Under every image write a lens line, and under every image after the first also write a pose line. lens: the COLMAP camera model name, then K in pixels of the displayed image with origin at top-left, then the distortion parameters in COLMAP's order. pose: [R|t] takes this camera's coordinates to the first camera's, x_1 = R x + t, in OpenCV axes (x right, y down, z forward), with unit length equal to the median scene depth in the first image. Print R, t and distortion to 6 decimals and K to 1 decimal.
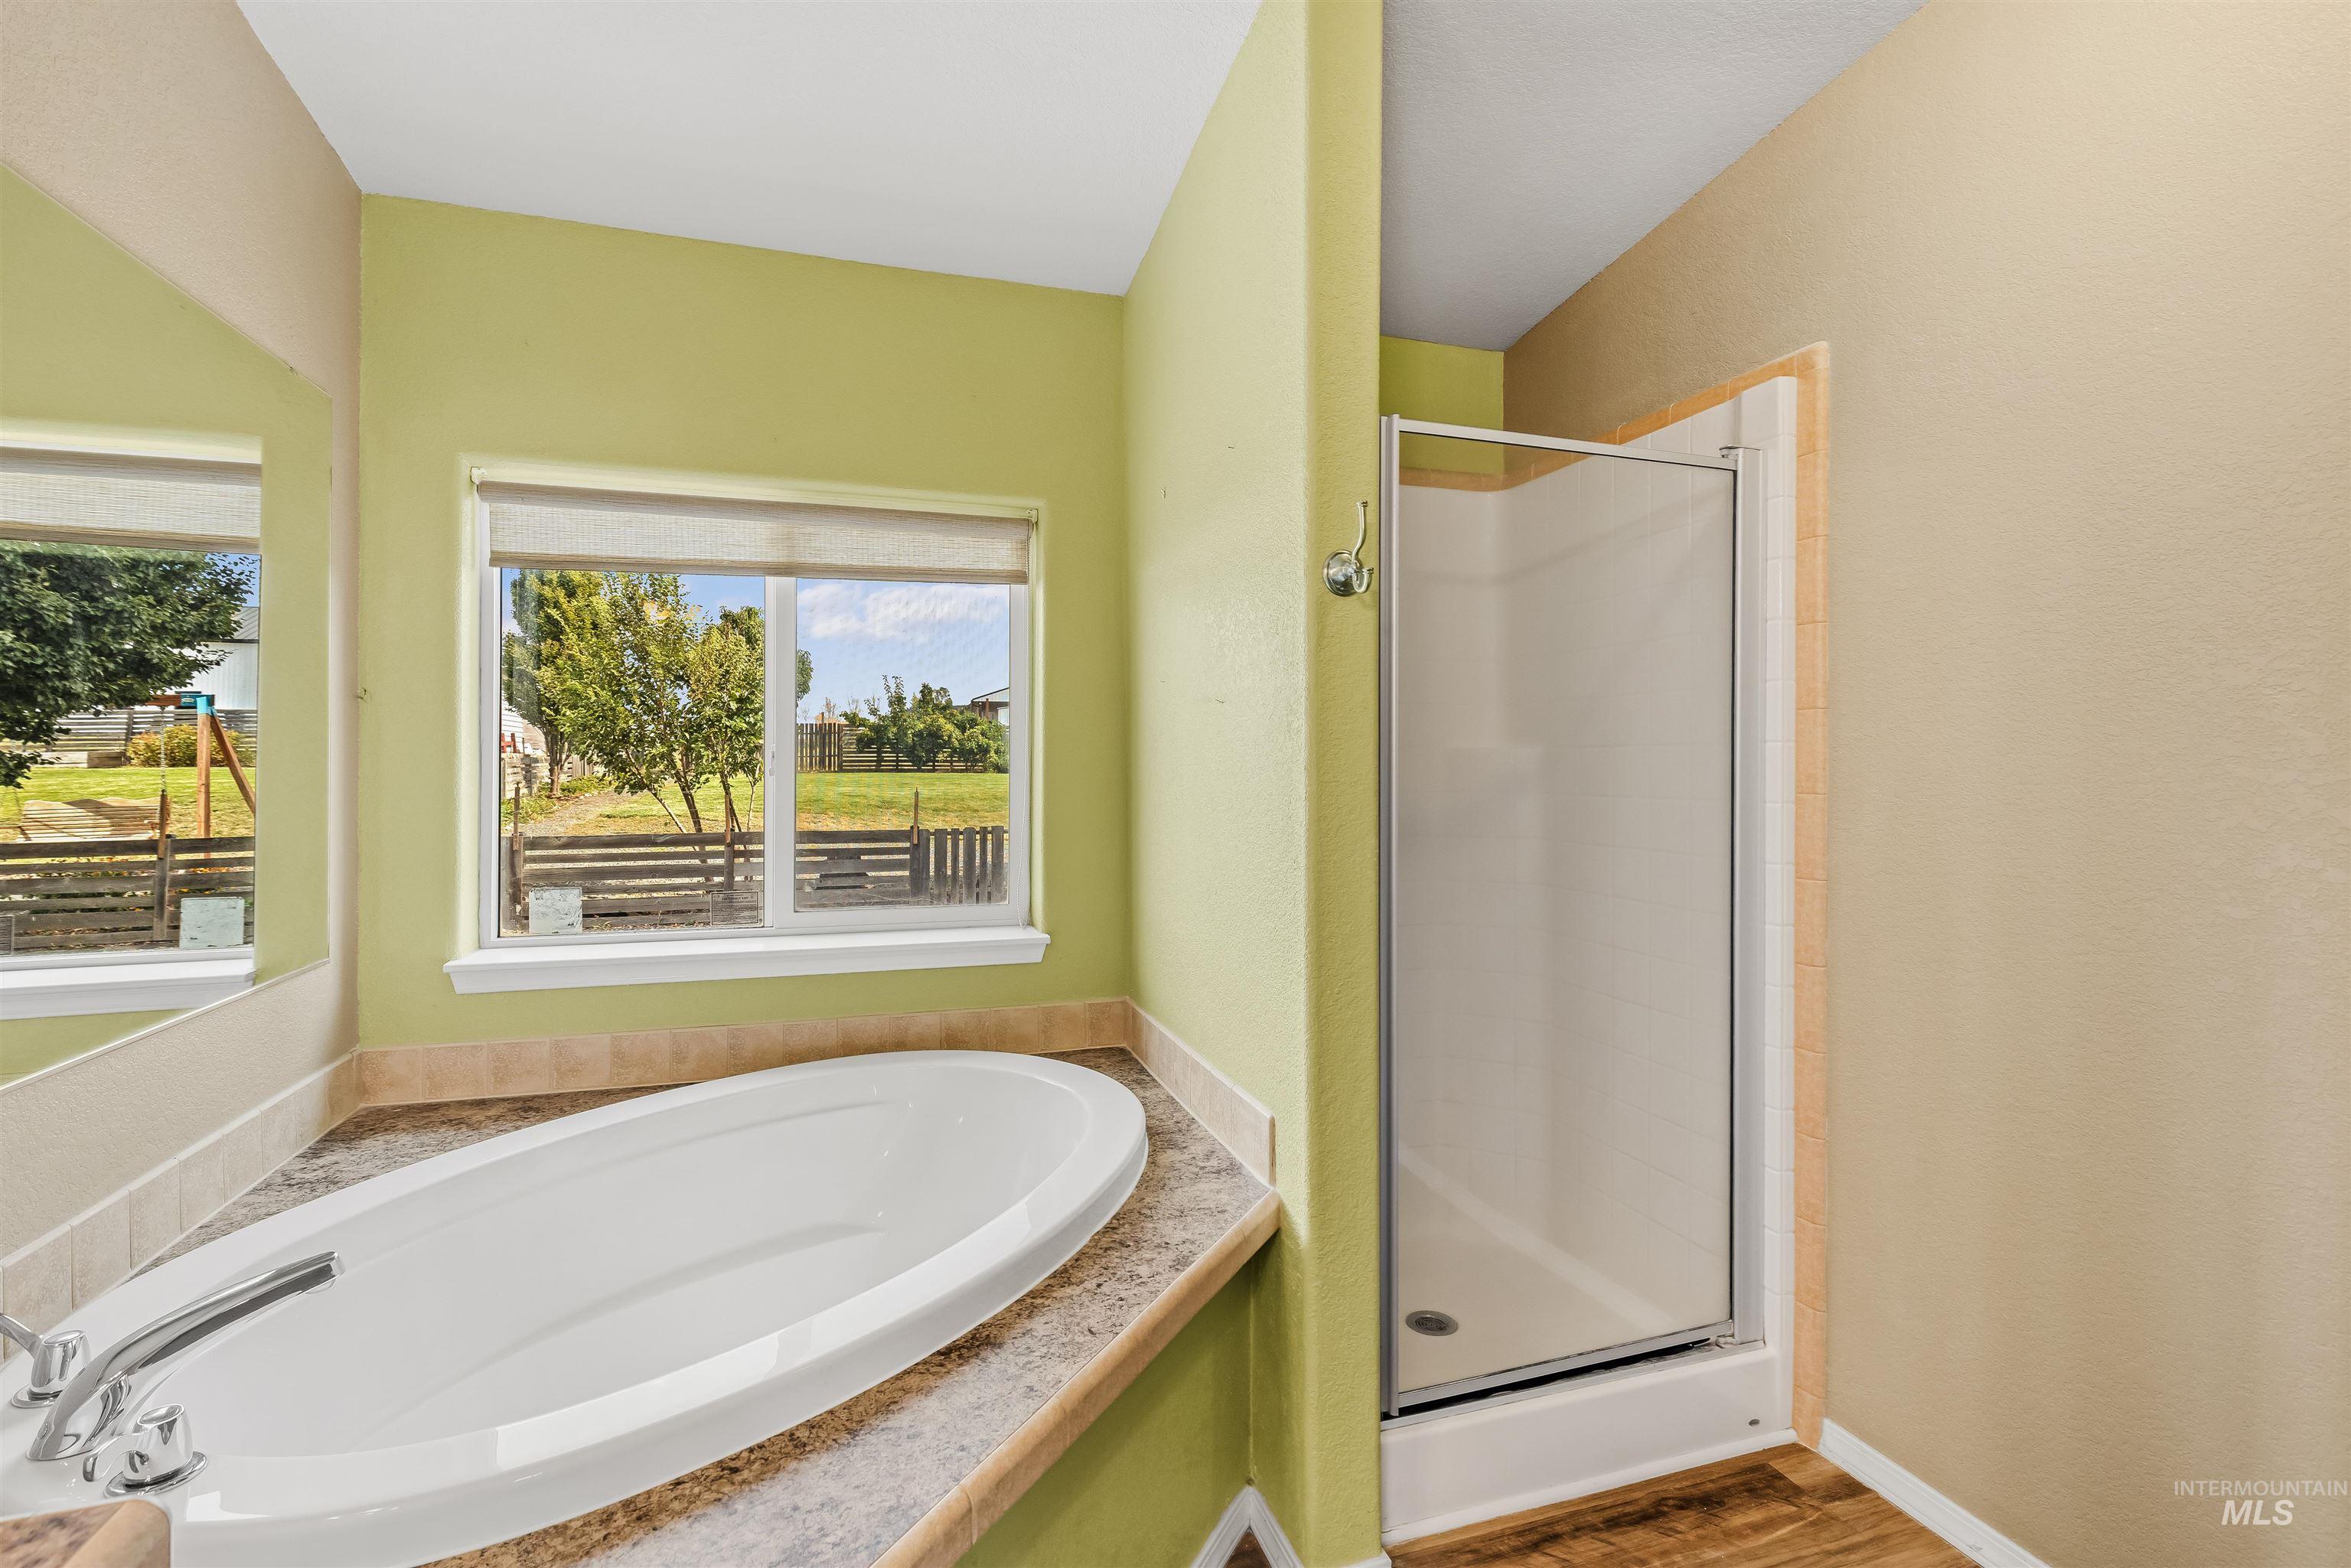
lens RADIAL K [[1062.5, 0, 1179.6], [0, 1062.5, 769.2], [0, 0, 1]] dist [-0.002148, -0.000153]
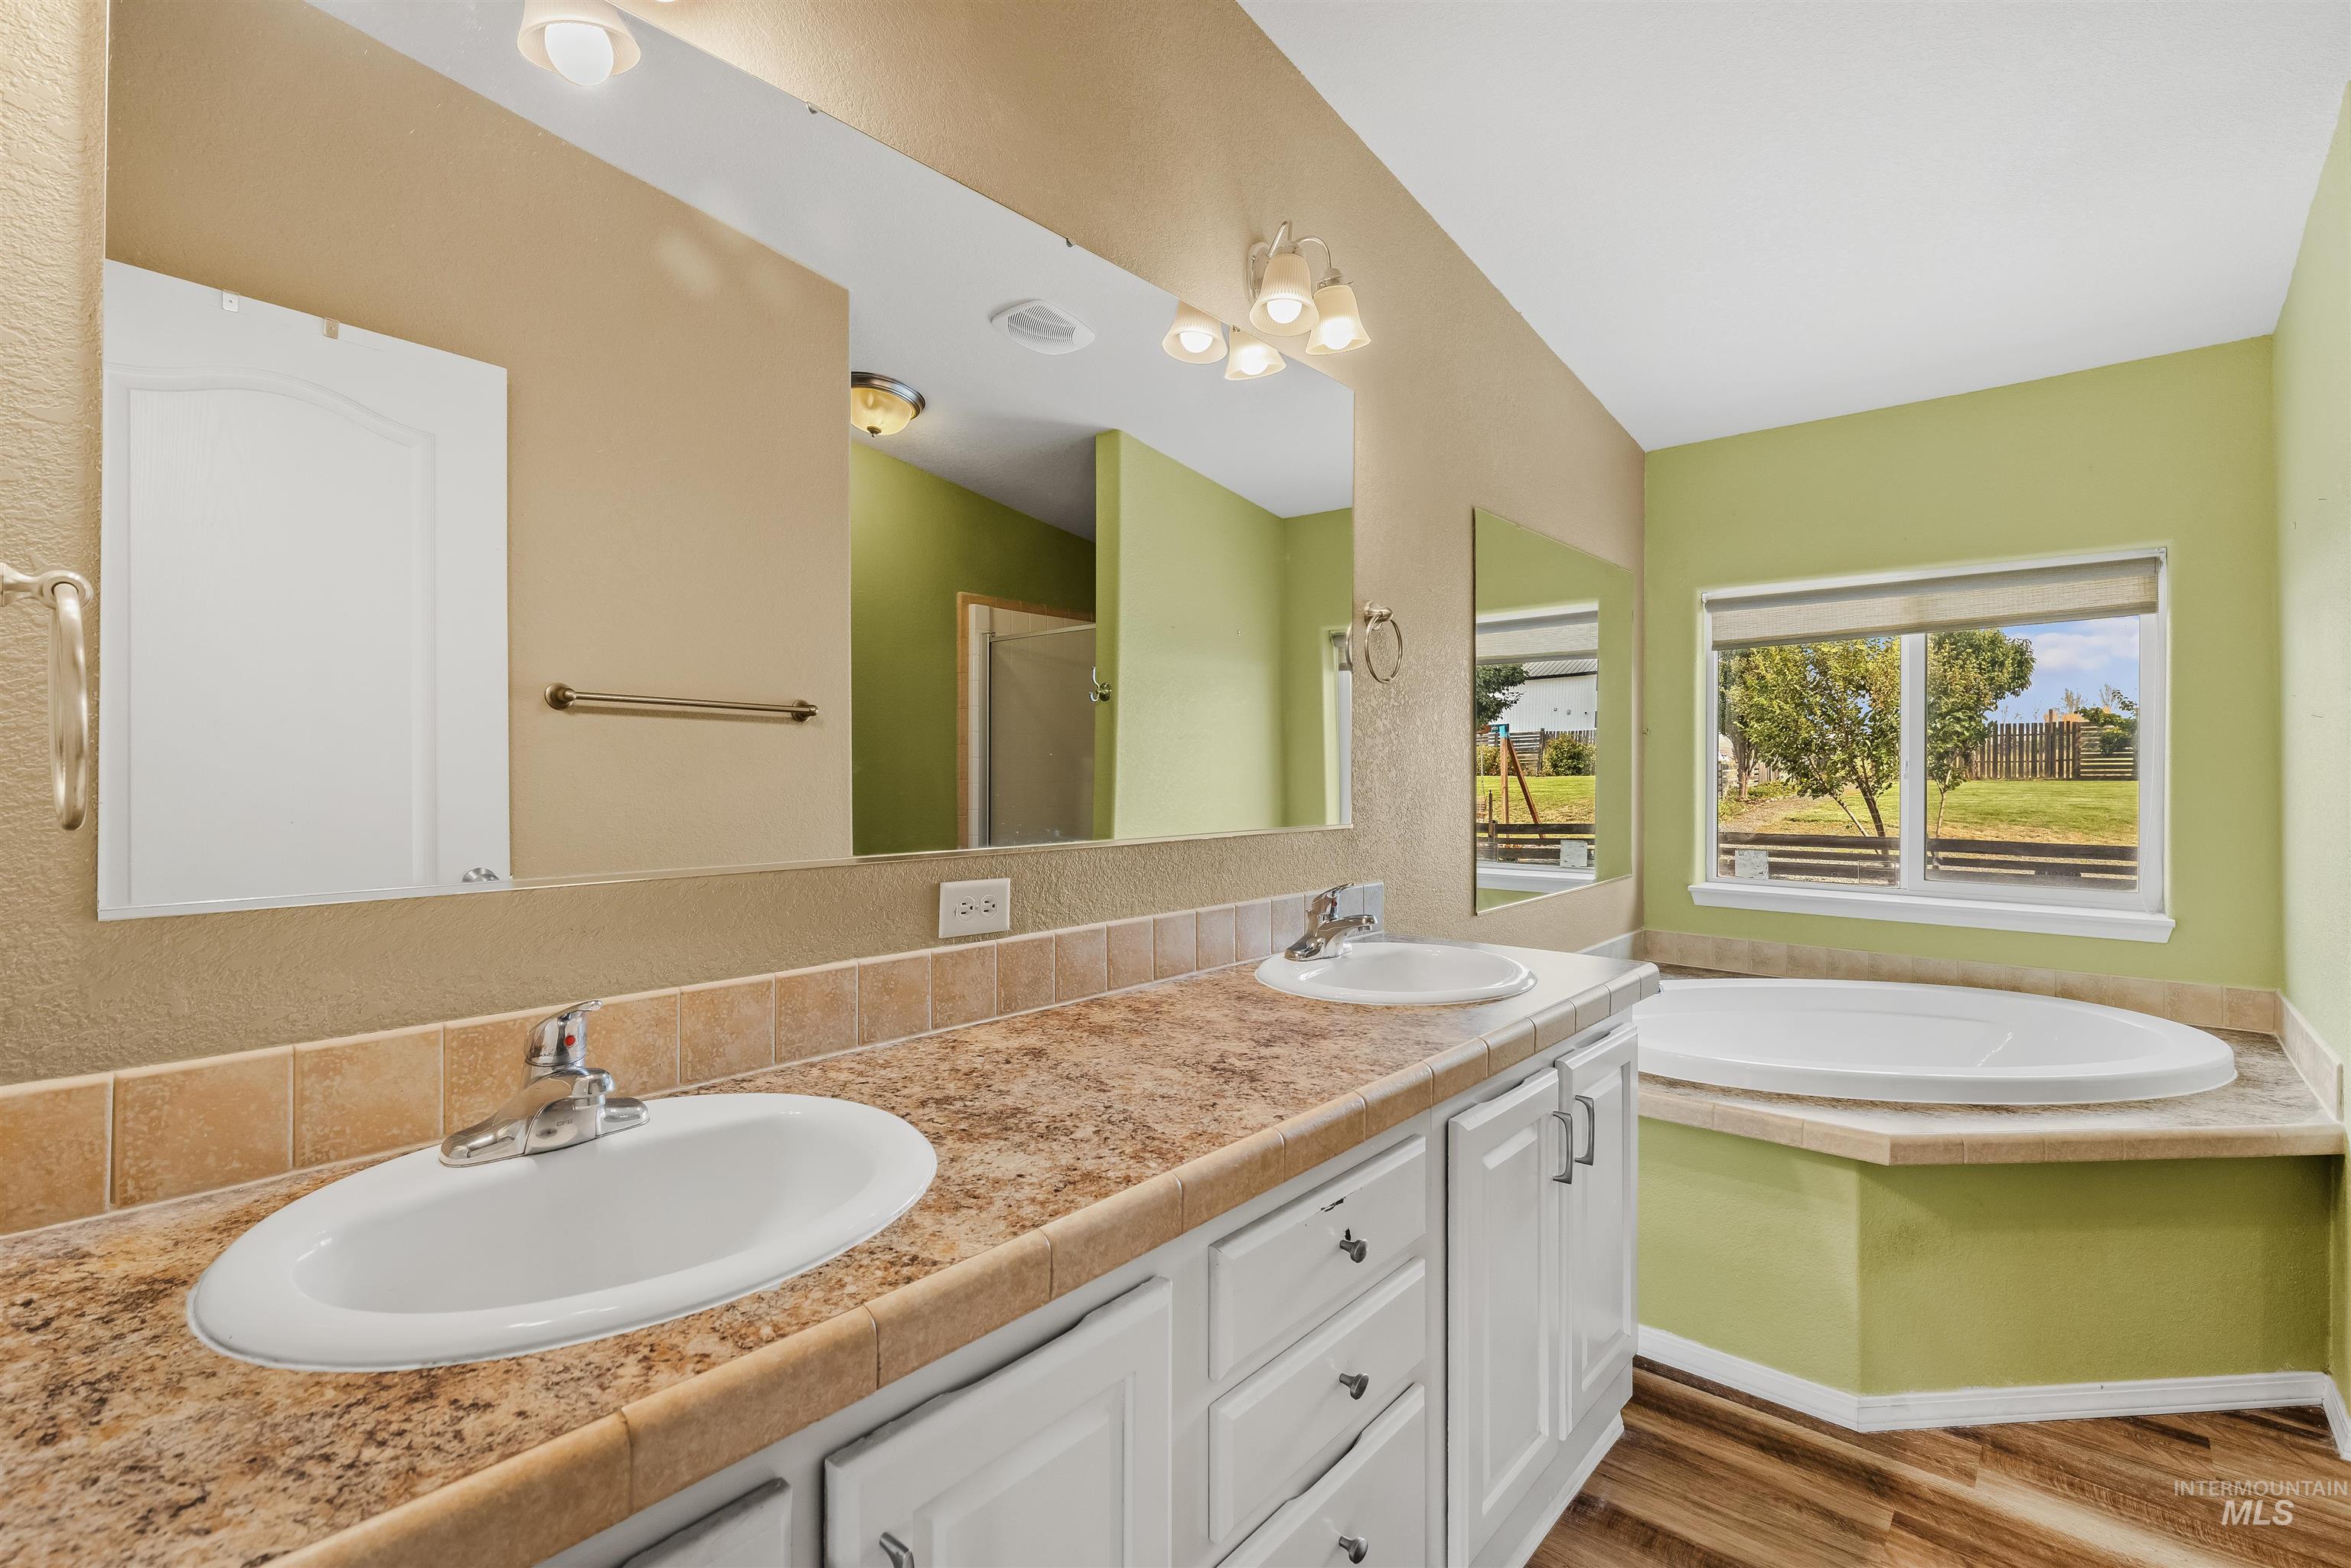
lens RADIAL K [[1062.5, 0, 1173.0], [0, 1062.5, 768.0], [0, 0, 1]] dist [-0.002148, -0.000153]
pose [[0.520701, -0.003088, -0.853734, 0.071557], [-0.002886, 0.999981, -0.005378, 0.000525], [0.853734, 0.005264, 0.520682, -0.127527]]
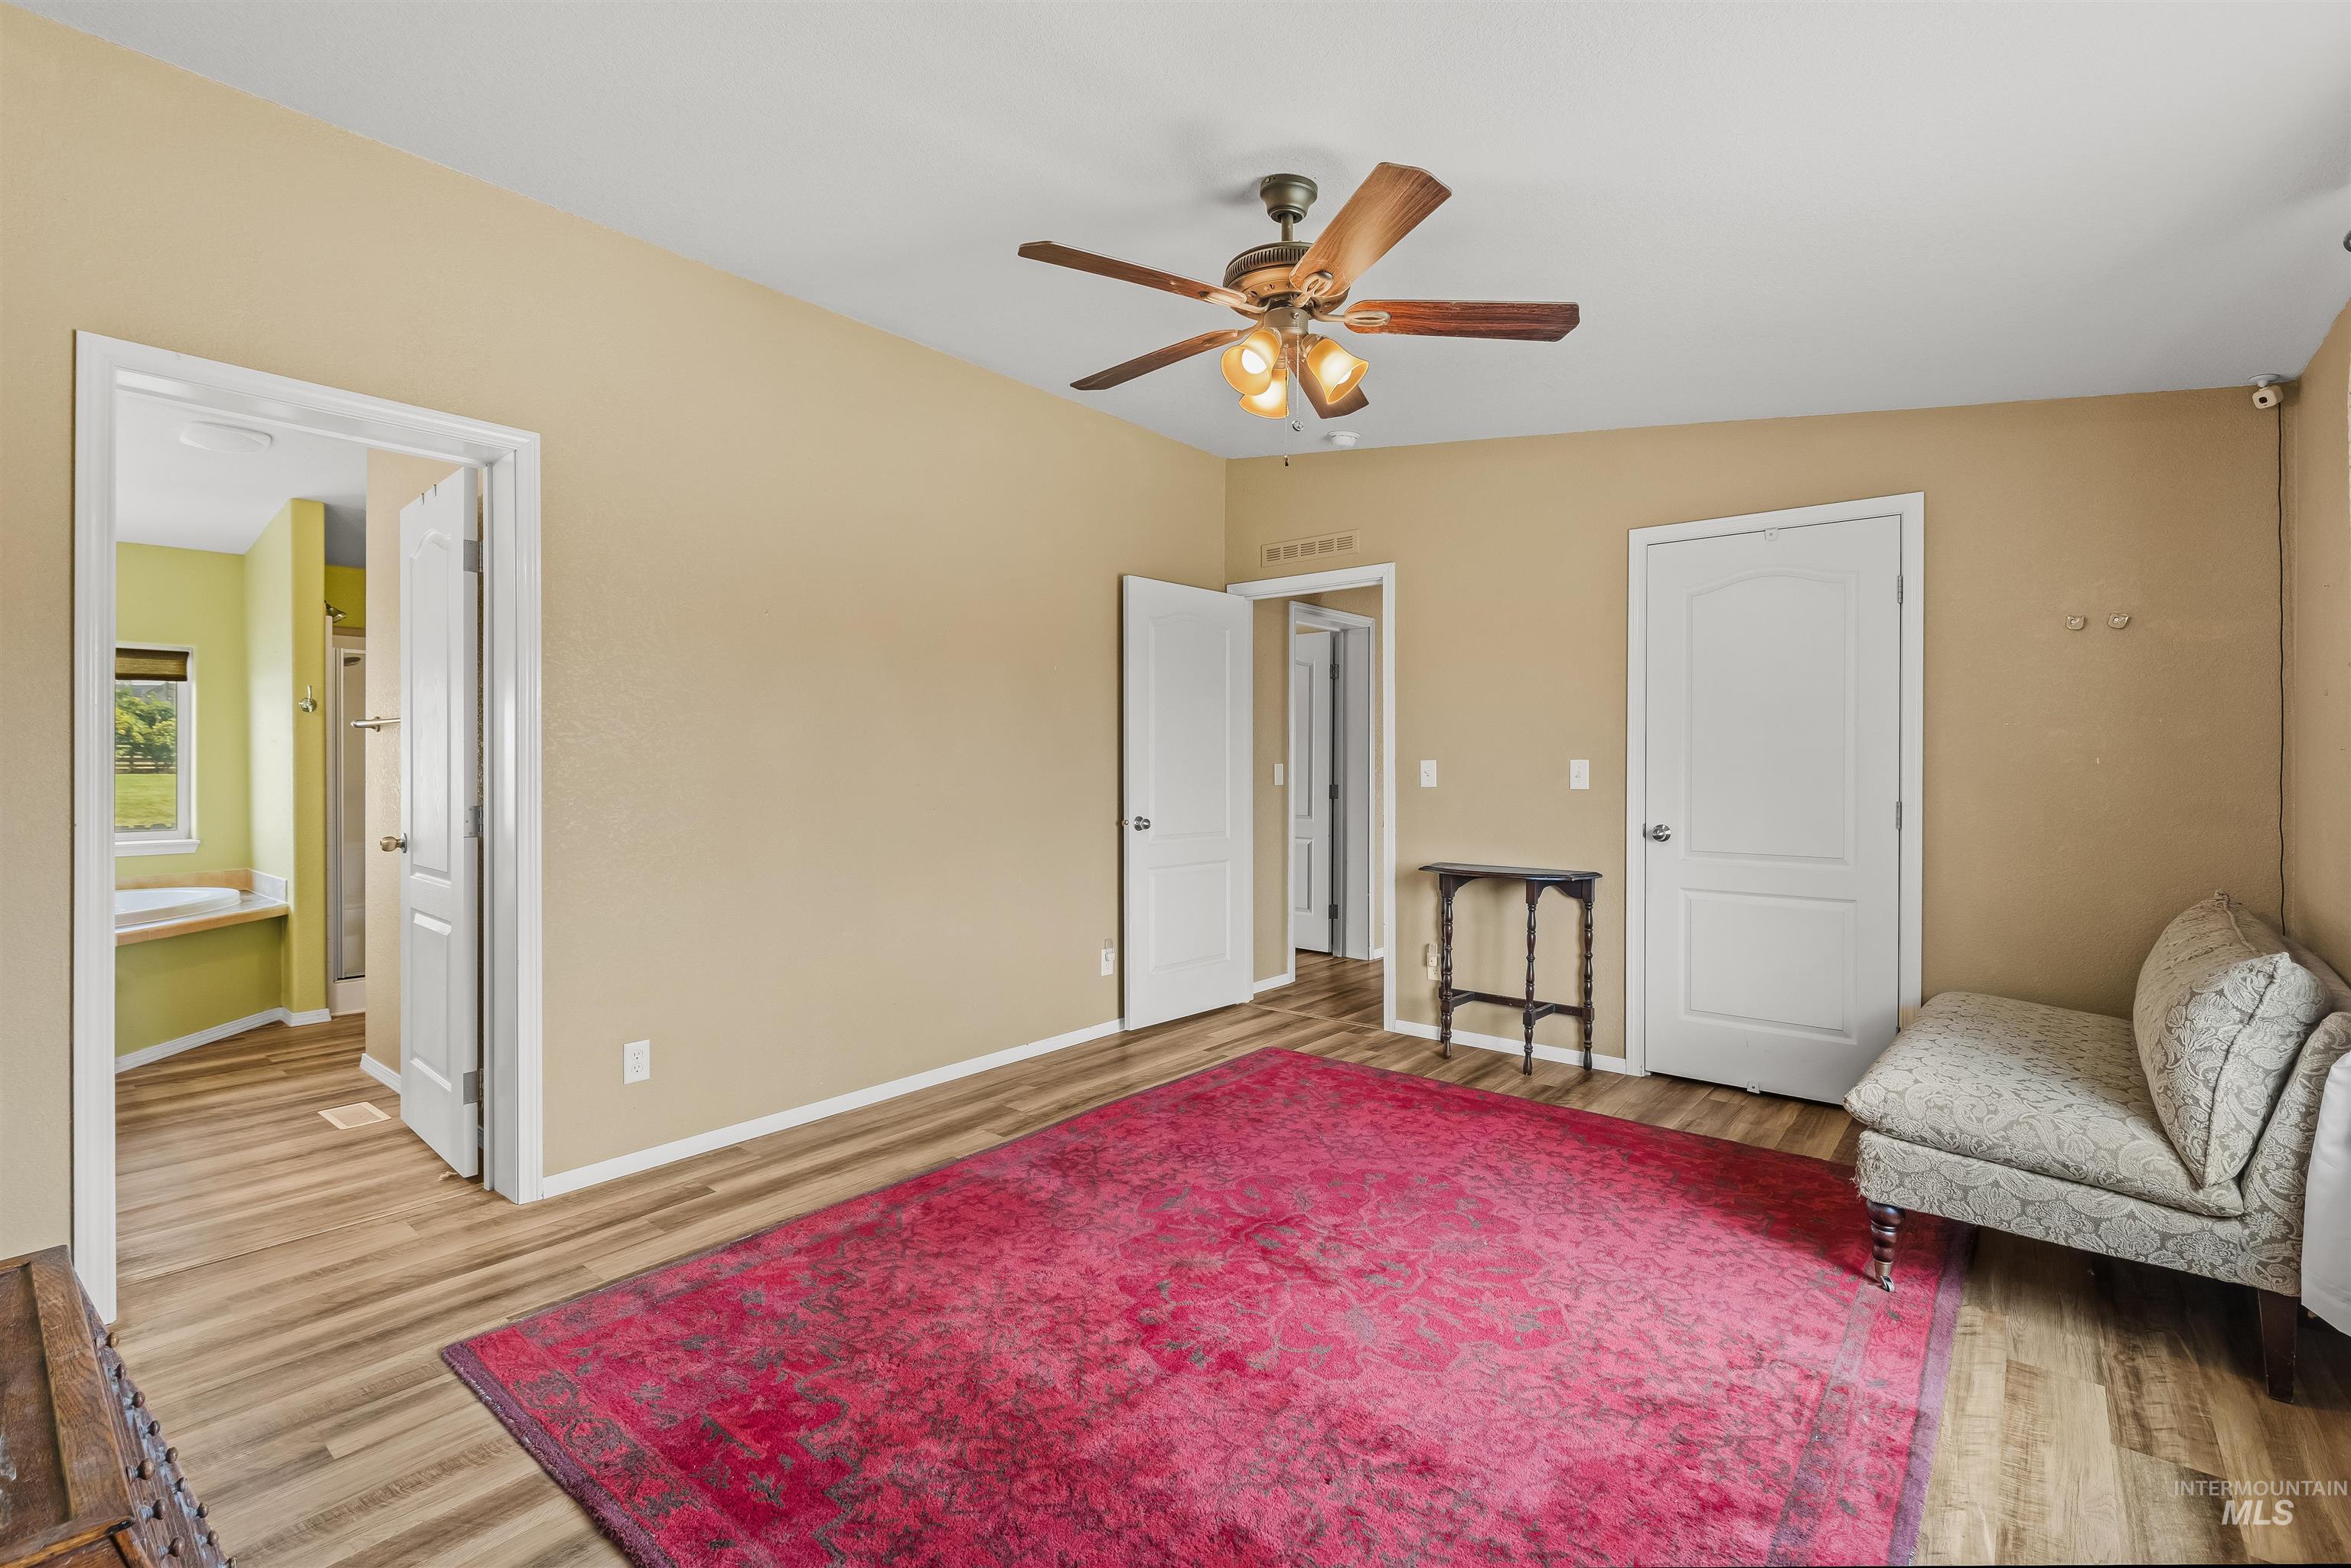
lens RADIAL K [[1062.5, 0, 1171.5], [0, 1062.5, 772.6], [0, 0, 1]] dist [-0.002148, -0.000153]
pose [[0.844604, 0.003536, 0.535379, 0.100165], [-0.003668, 0.999993, -0.000818, 0.000936], [-0.535378, -0.001273, 0.844611, -0.479034]]
